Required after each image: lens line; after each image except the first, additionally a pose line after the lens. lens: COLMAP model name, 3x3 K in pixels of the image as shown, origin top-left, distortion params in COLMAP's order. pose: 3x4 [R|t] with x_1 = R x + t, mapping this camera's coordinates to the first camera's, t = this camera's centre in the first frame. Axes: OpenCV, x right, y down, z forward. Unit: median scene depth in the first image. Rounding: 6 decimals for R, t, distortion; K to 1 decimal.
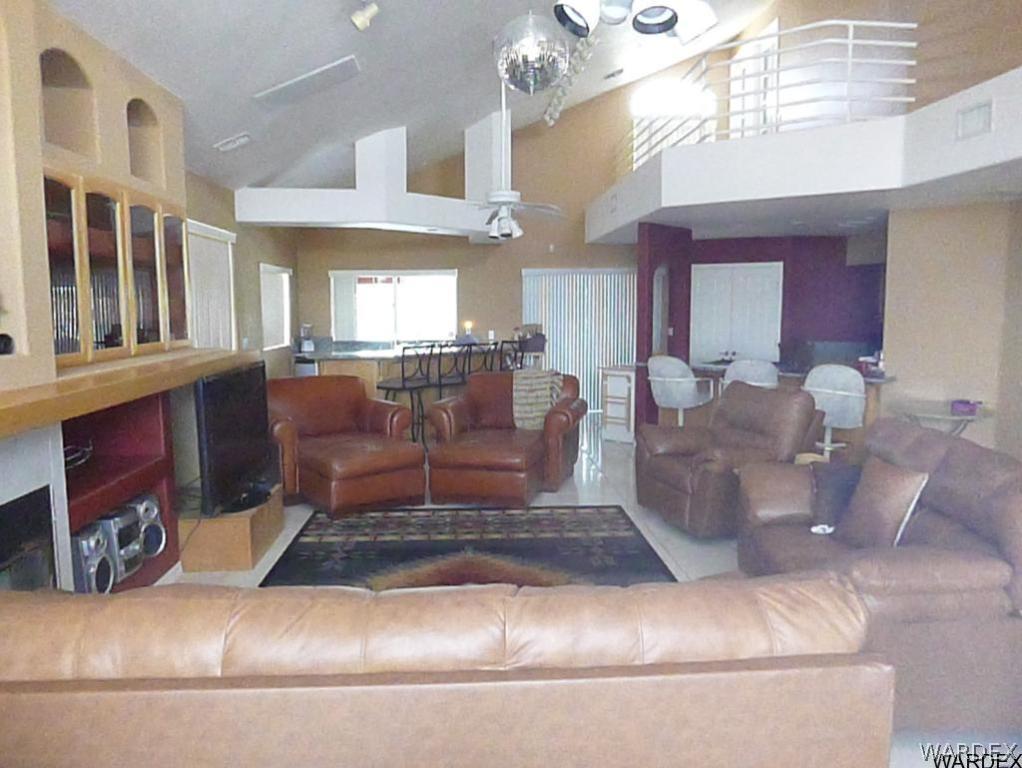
lens RADIAL K [[754.0, 0, 512.4], [0, 754.0, 383.9], [0, 0, 1]] dist [-0.026859, -0.009623]
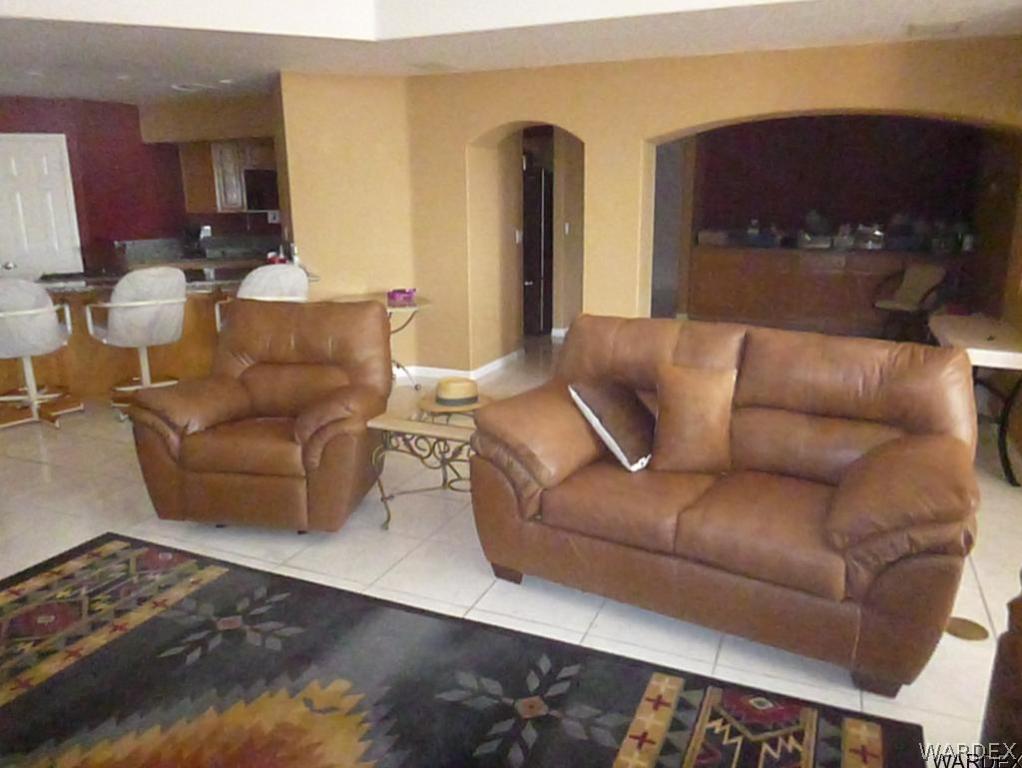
lens RADIAL K [[754.0, 0, 511.3], [0, 754.0, 385.4], [0, 0, 1]] dist [-0.026859, -0.009623]
pose [[0.464176, -0.227118, 0.856130, -0.168567], [0.100872, 0.973833, 0.203652, -0.037042], [-0.879980, -0.008171, 0.474940, 0.380052]]
